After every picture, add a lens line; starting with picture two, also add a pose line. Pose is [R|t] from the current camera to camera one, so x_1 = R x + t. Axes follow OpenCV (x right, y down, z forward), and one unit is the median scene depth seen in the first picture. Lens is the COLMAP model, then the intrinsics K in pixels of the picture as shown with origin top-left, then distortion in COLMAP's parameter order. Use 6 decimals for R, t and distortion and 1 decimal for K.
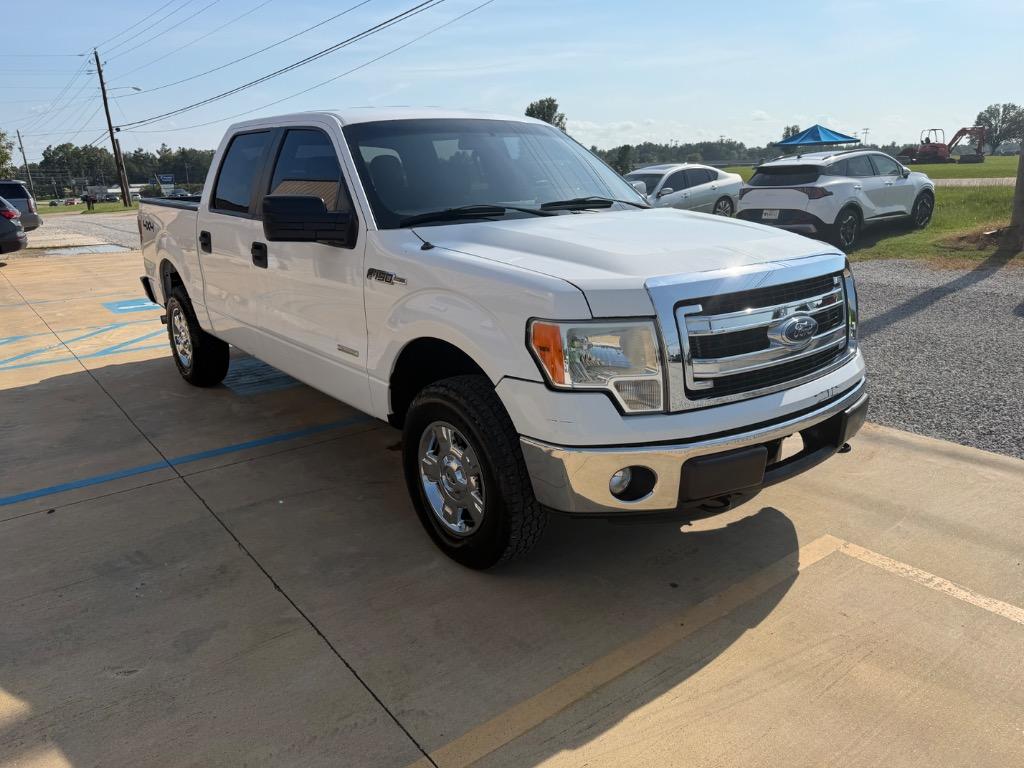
lens RADIAL K [[730.3, 0, 488.9], [0, 730.3, 384.5], [0, 0, 1]] dist [-0.000106, -0.001640]
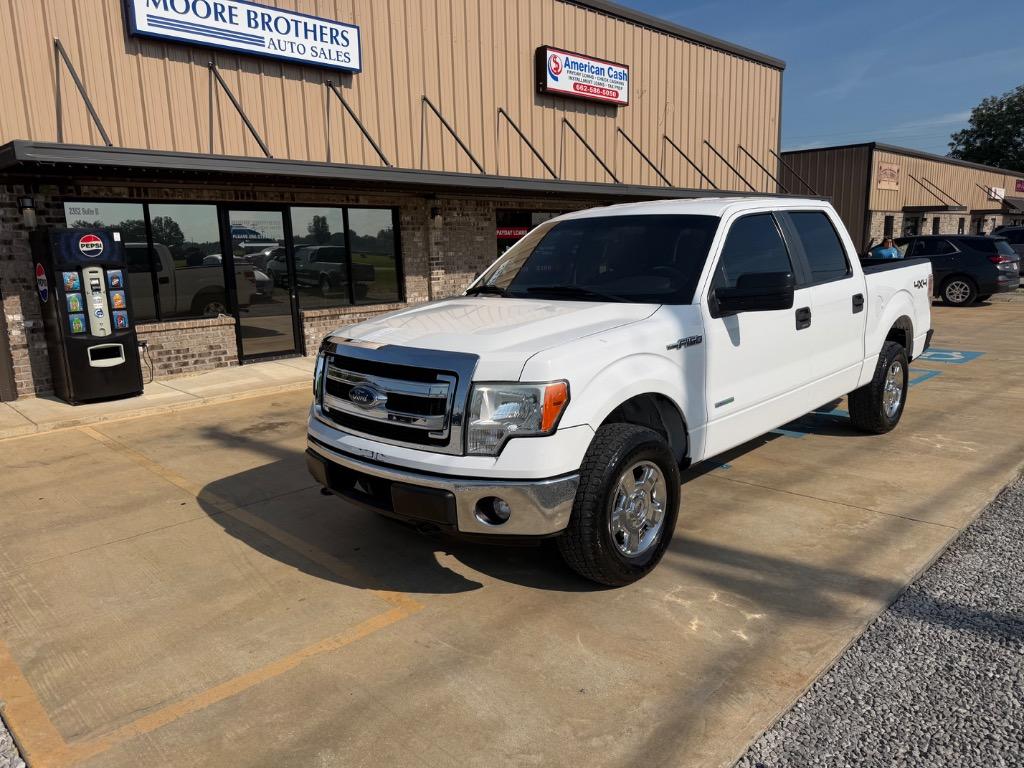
lens RADIAL K [[721.1, 0, 515.1], [0, 721.1, 382.8], [0, 0, 1]] dist [0.050716, -0.070321]
pose [[0.144796, 0.207851, -0.967384, 1.410266], [-0.249194, 0.953834, 0.167641, -0.315204], [0.957568, 0.216793, 0.189906, 0.825264]]
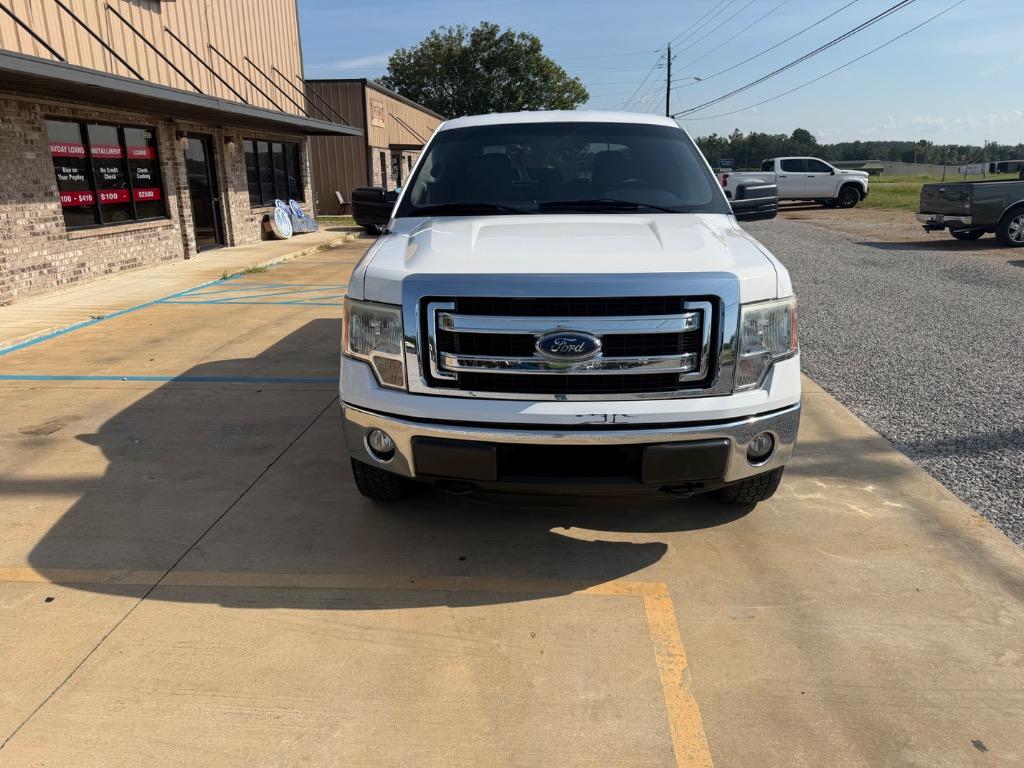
lens RADIAL K [[721.1, 0, 515.1], [0, 721.1, 382.8], [0, 0, 1]] dist [0.050716, -0.070321]
pose [[0.766545, 0.201111, -0.609888, 0.794816], [-0.189380, 0.978256, 0.084557, -0.076921], [0.613632, 0.050684, 0.787964, 0.157882]]
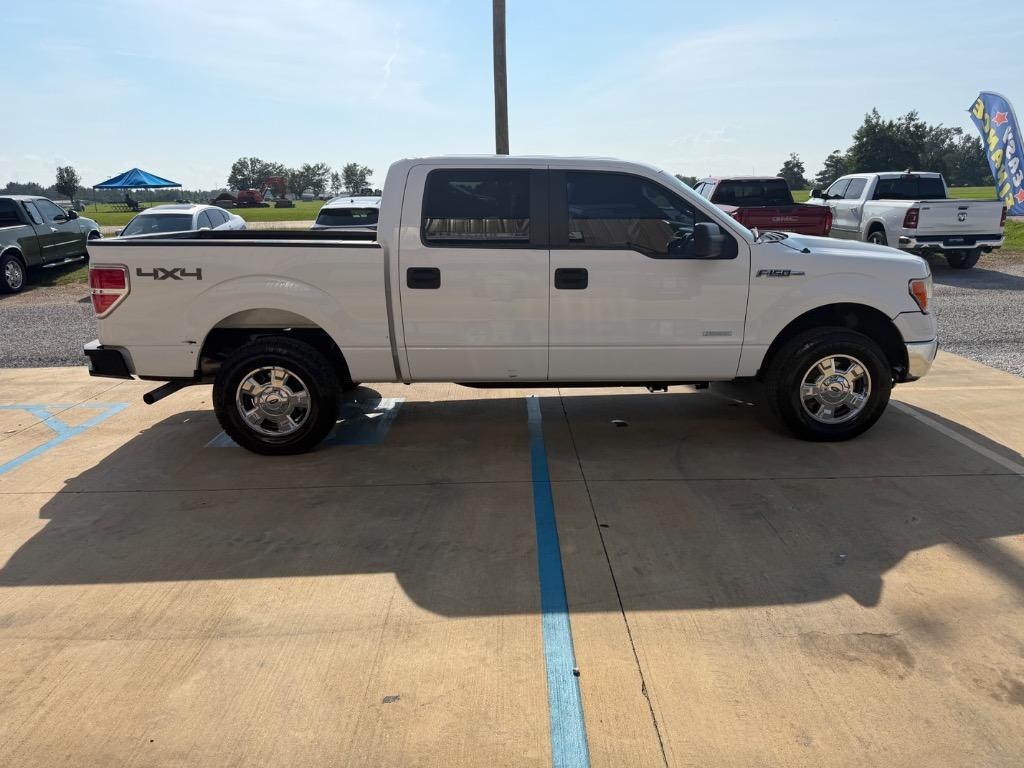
lens RADIAL K [[737.5, 0, 512.0], [0, 737.5, 384.0], [0, 0, 1]] dist [0.000392, -0.001018]
pose [[0.591194, -0.177721, 0.786705, -1.620880], [0.223656, 0.973291, 0.051798, -0.119883], [-0.774899, 0.145329, 0.615152, 0.485679]]
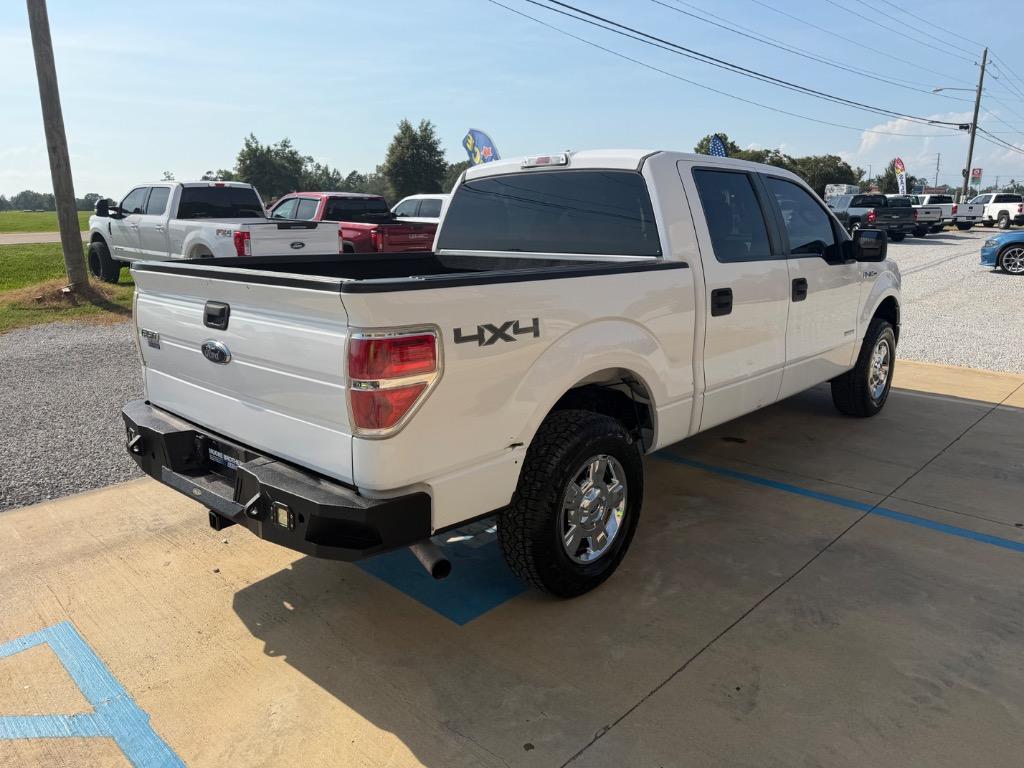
lens RADIAL K [[721.1, 0, 515.1], [0, 721.1, 382.8], [0, 0, 1]] dist [0.050716, -0.070321]
pose [[-0.159542, -0.198690, 0.966990, -1.616609], [0.288531, 0.927379, 0.238155, -0.528043], [-0.944085, 0.317003, -0.090627, 1.904679]]
